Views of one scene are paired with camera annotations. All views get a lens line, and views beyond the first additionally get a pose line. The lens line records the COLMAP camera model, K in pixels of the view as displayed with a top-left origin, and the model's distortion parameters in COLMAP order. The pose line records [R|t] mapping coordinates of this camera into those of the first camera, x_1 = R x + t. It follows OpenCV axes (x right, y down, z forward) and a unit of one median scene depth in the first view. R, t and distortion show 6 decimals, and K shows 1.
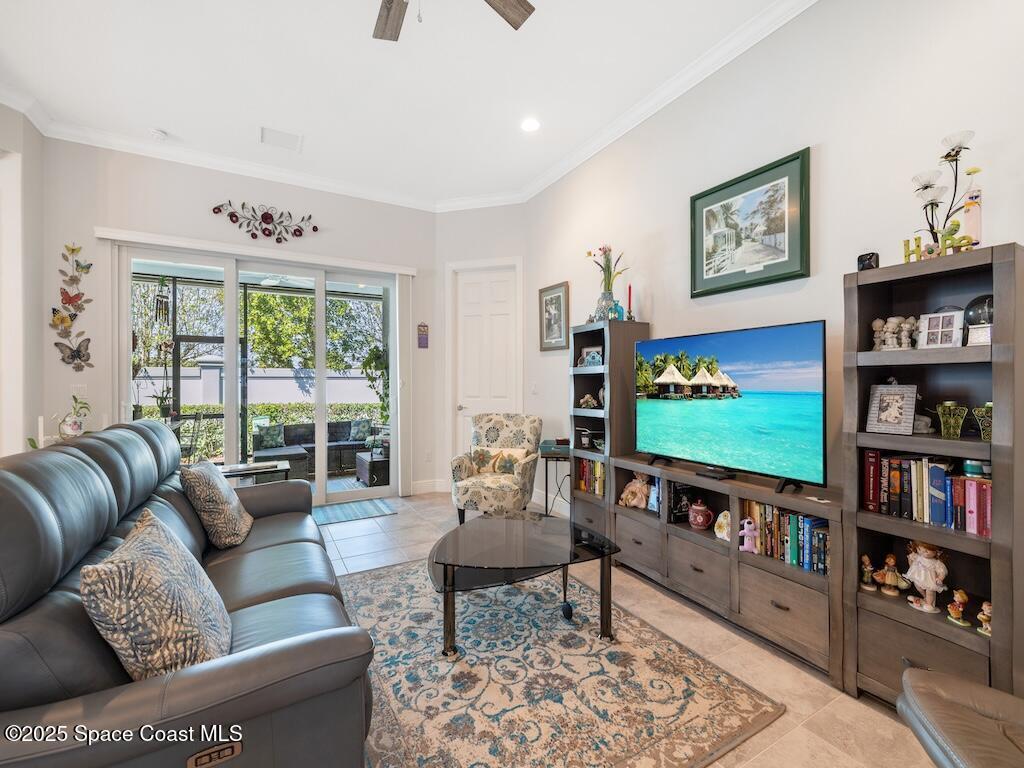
lens RADIAL K [[431.2, 0, 514.6], [0, 431.2, 384.5], [0, 0, 1]] dist [0.006935, 0.000852]
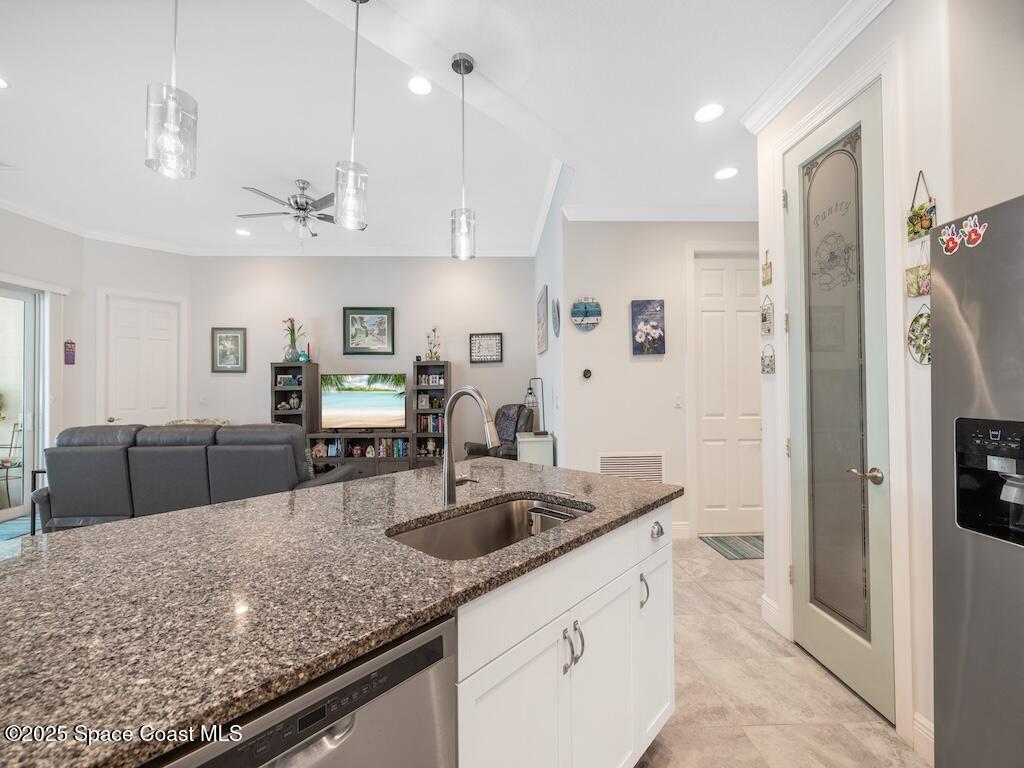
lens RADIAL K [[431.2, 0, 507.1], [0, 431.2, 380.9], [0, 0, 1]] dist [0.006935, 0.000852]
pose [[0.485910, 0.011819, 0.873929, -1.407026], [0.013687, 0.999683, -0.021130, -0.019692], [-0.873902, 0.022229, 0.485594, -0.974548]]
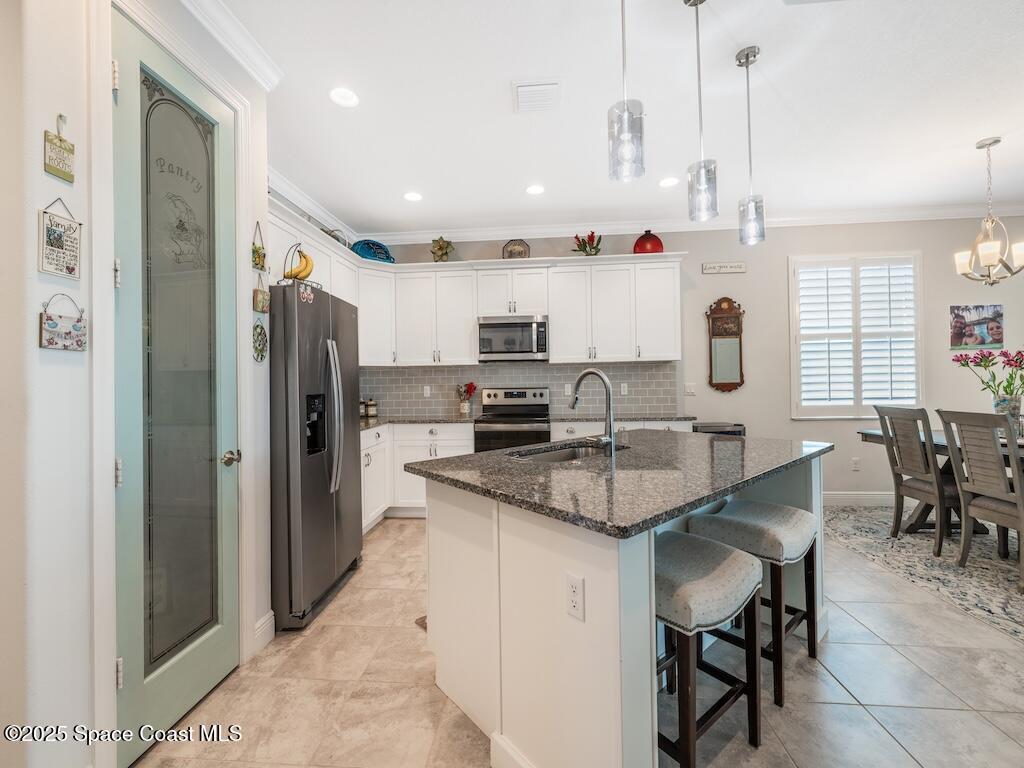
lens RADIAL K [[431.2, 0, 509.8], [0, 431.2, 377.5], [0, 0, 1]] dist [0.006935, 0.000852]
pose [[-0.572312, 0.003856, -0.820027, 0.046073], [0.011422, 0.999929, -0.003269, -0.006296], [0.819956, -0.011238, -0.572316, -0.186843]]
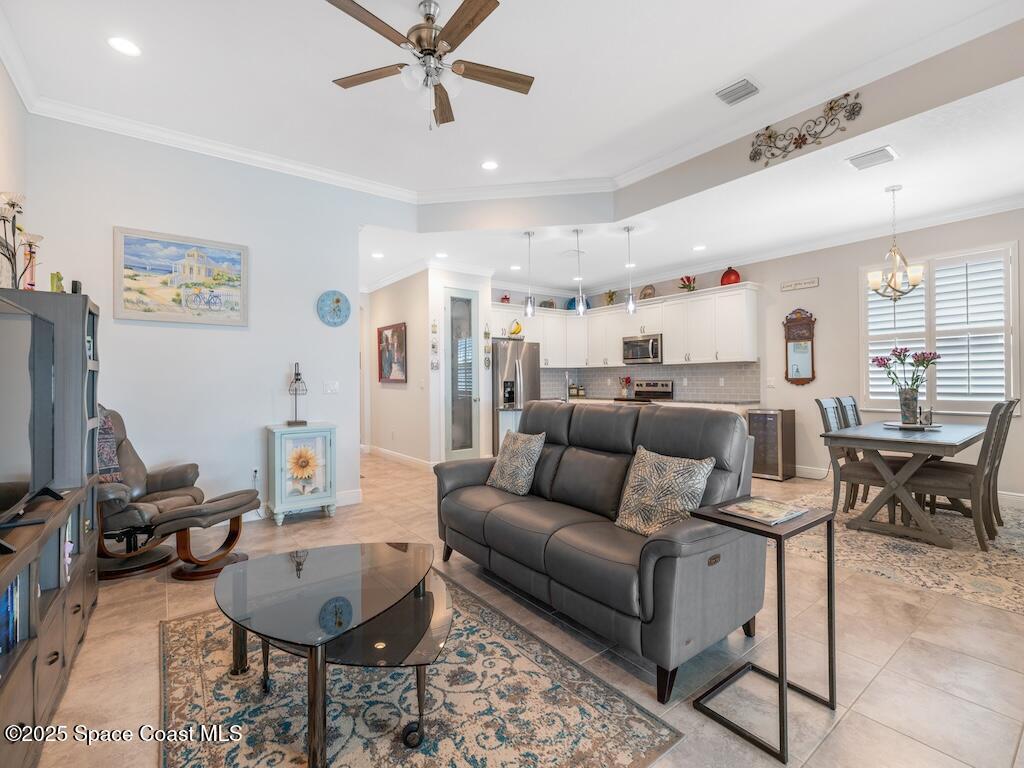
lens RADIAL K [[462.7, 0, 514.7], [0, 462.7, 382.7], [0, 0, 1]] dist [-0.003373, 0.000389]
pose [[-0.992290, 0.012687, -0.123285, -0.231828], [0.011091, 0.999846, 0.013617, -0.004284], [0.123439, 0.012144, -0.992278, 1.979763]]
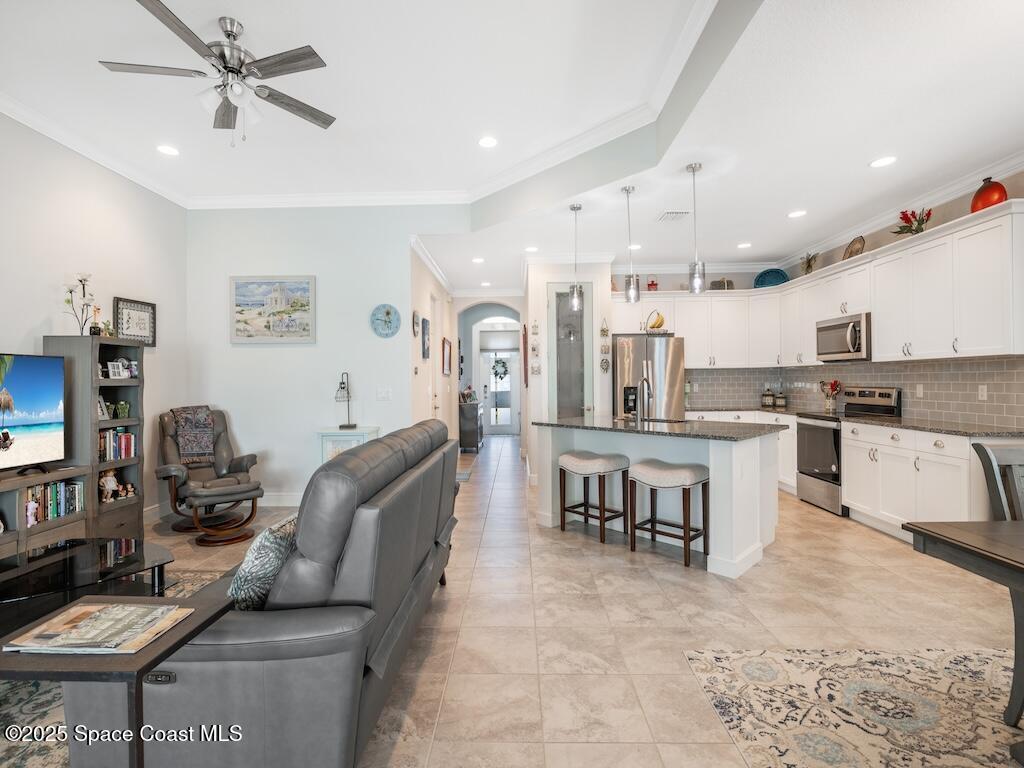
lens RADIAL K [[479.3, 0, 512.4], [0, 479.3, 383.9], [0, 0, 1]] dist [-0.006639, 0.002750]
pose [[-0.855782, 0.008836, 0.517261, -1.426493], [0.017705, 0.999769, 0.012214, -0.034300], [-0.517033, 0.019611, -0.855741, 1.452213]]
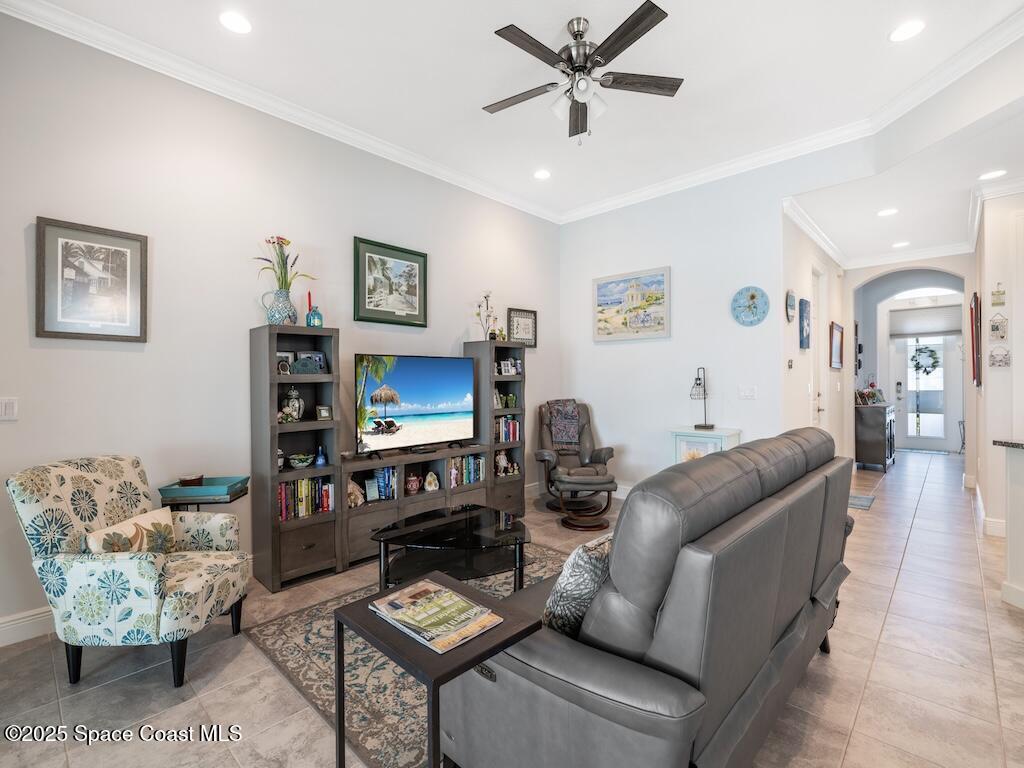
lens RADIAL K [[479.3, 0, 504.2], [0, 479.3, 381.4], [0, 0, 1]] dist [-0.006639, 0.002750]
pose [[-0.277888, 0.003294, 0.960608, -1.321218], [0.018170, 0.999833, 0.001828, -0.033541], [-0.960442, 0.017962, -0.277902, 1.308094]]
